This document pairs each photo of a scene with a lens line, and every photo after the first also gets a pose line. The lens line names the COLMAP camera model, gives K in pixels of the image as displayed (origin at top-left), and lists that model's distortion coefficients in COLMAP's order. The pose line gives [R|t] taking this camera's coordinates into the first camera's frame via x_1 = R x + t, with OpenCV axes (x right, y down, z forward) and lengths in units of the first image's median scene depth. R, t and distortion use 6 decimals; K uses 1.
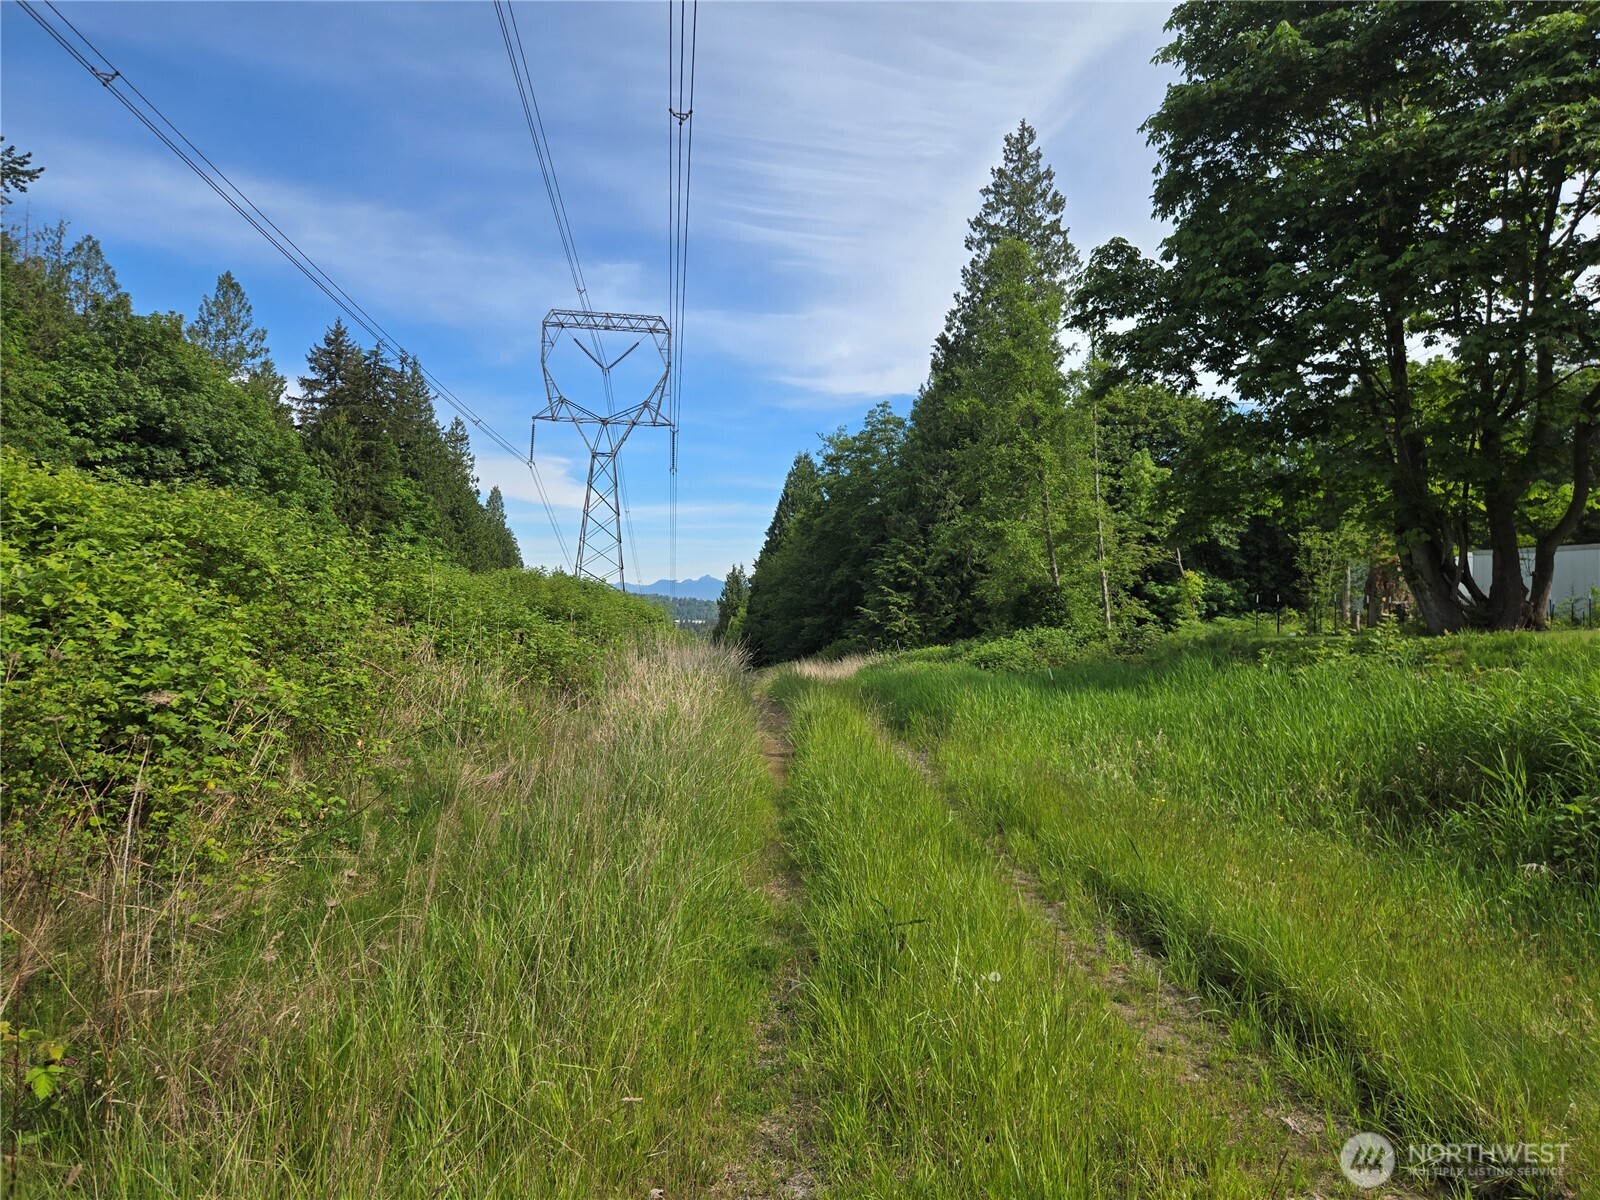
lens RADIAL K [[1071.0, 0, 797.7], [0, 1071.0, 590.0], [0, 0, 1]] dist [0.071695, -0.063484]
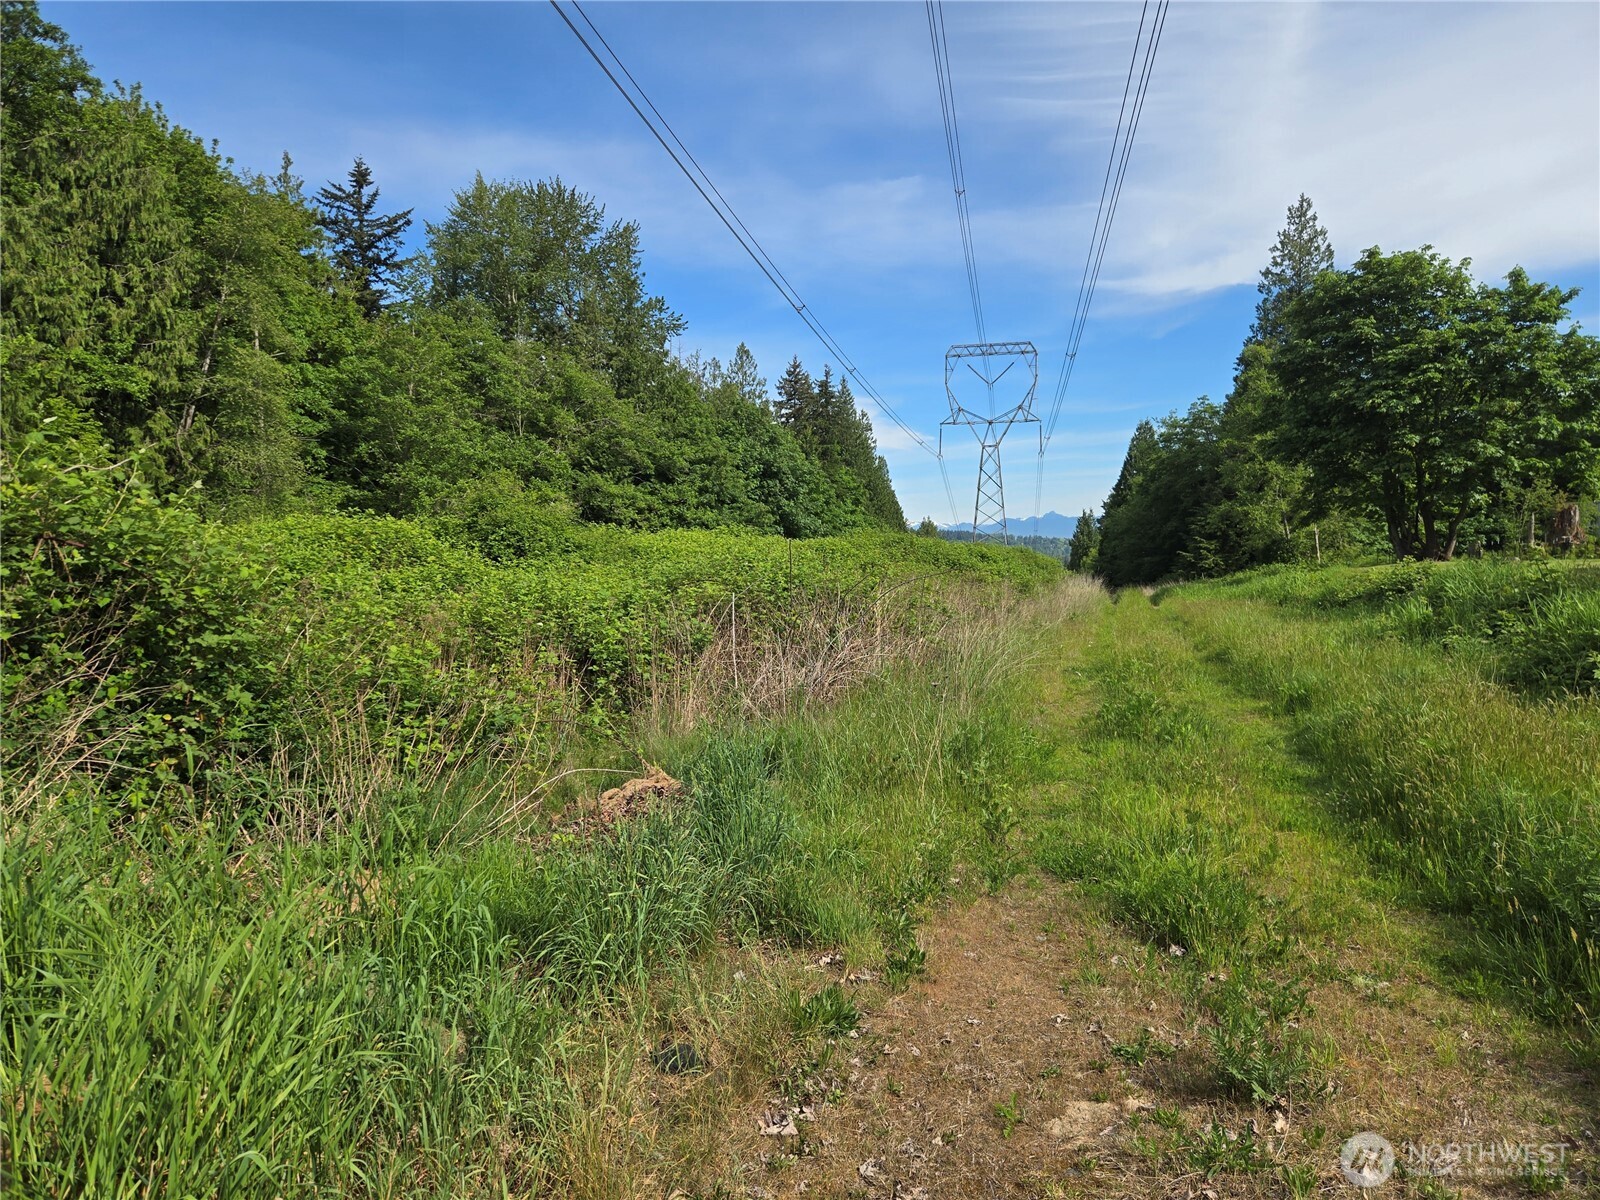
lens RADIAL K [[1083.8, 0, 800.0], [0, 1083.8, 600.0], [0, 0, 1]] dist [0.064165, -0.062321]
pose [[0.951143, -0.018667, -0.308186, 0.016345], [0.038675, 0.997512, 0.058941, -0.018924], [0.306319, -0.067981, 0.949498, -0.430824]]
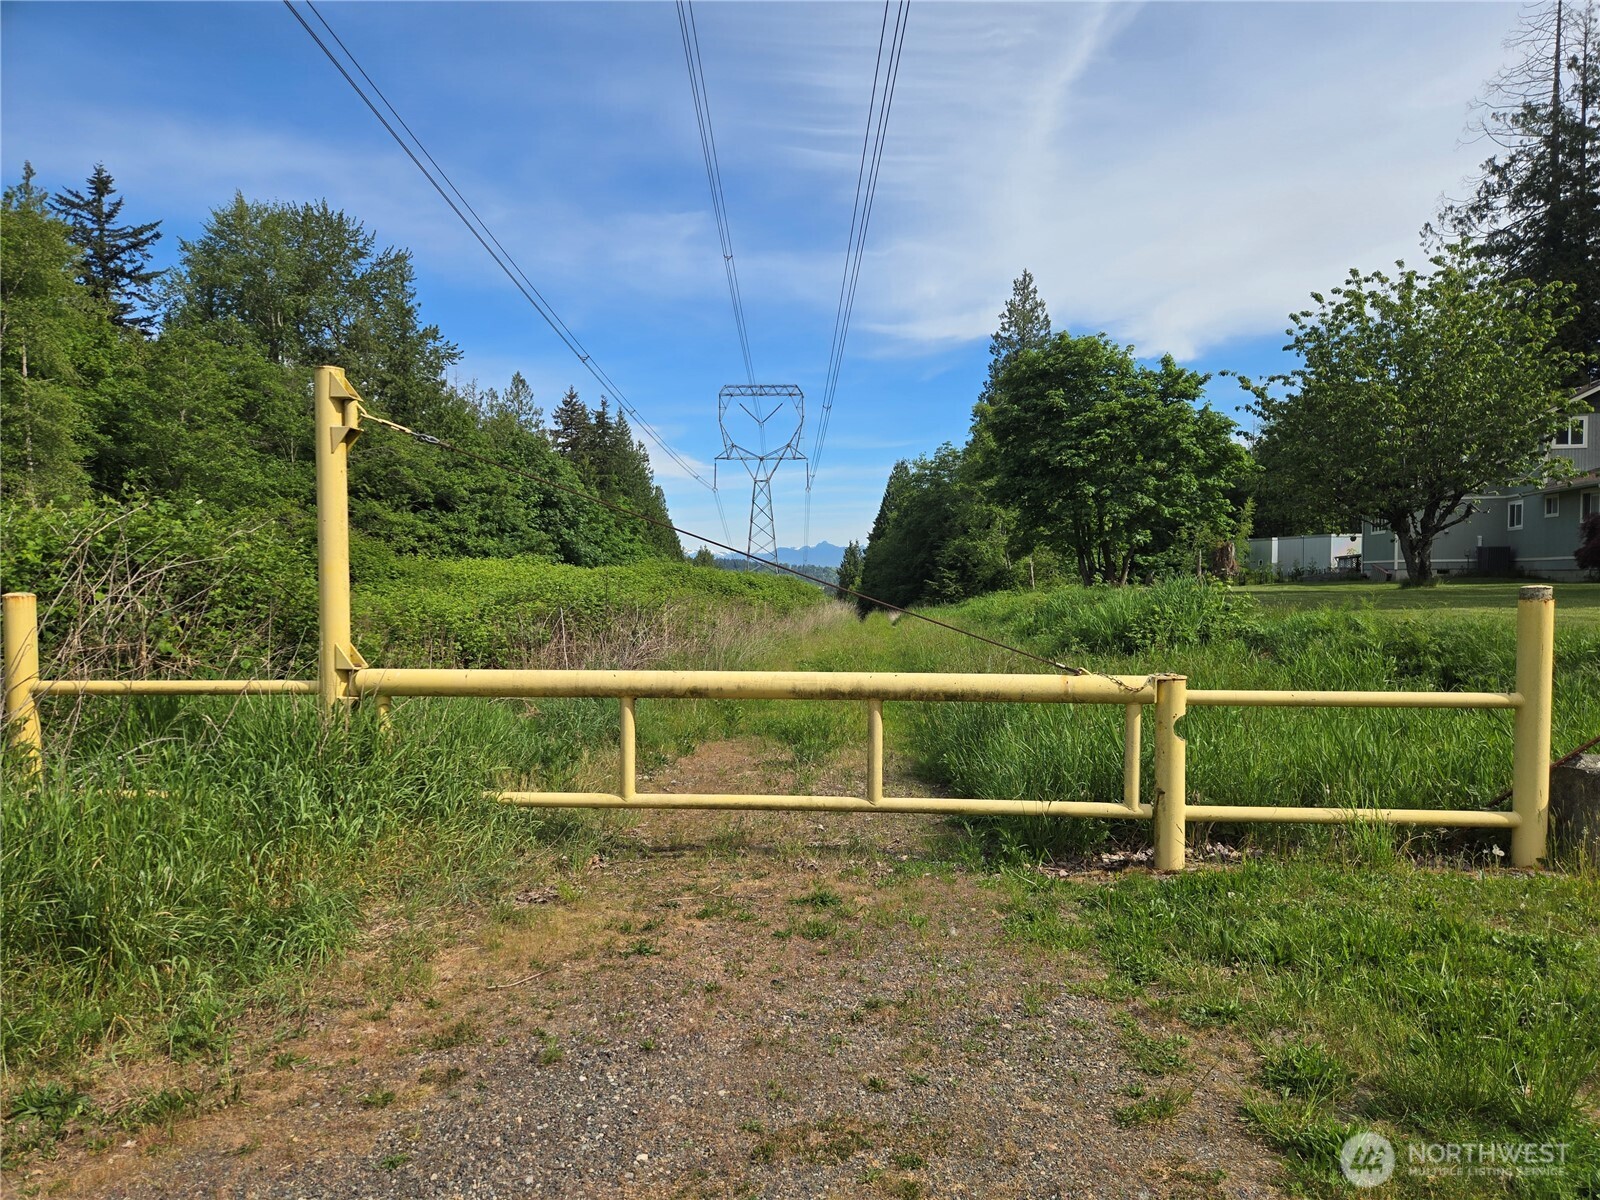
lens RADIAL K [[1076.5, 0, 821.0], [0, 1076.5, 621.4], [0, 0, 1]] dist [0.060598, -0.001116]
pose [[0.995683, -0.026836, -0.088860, 0.029148], [0.032347, 0.997602, 0.061182, -0.019882], [0.087005, -0.063792, 0.994163, -0.490546]]
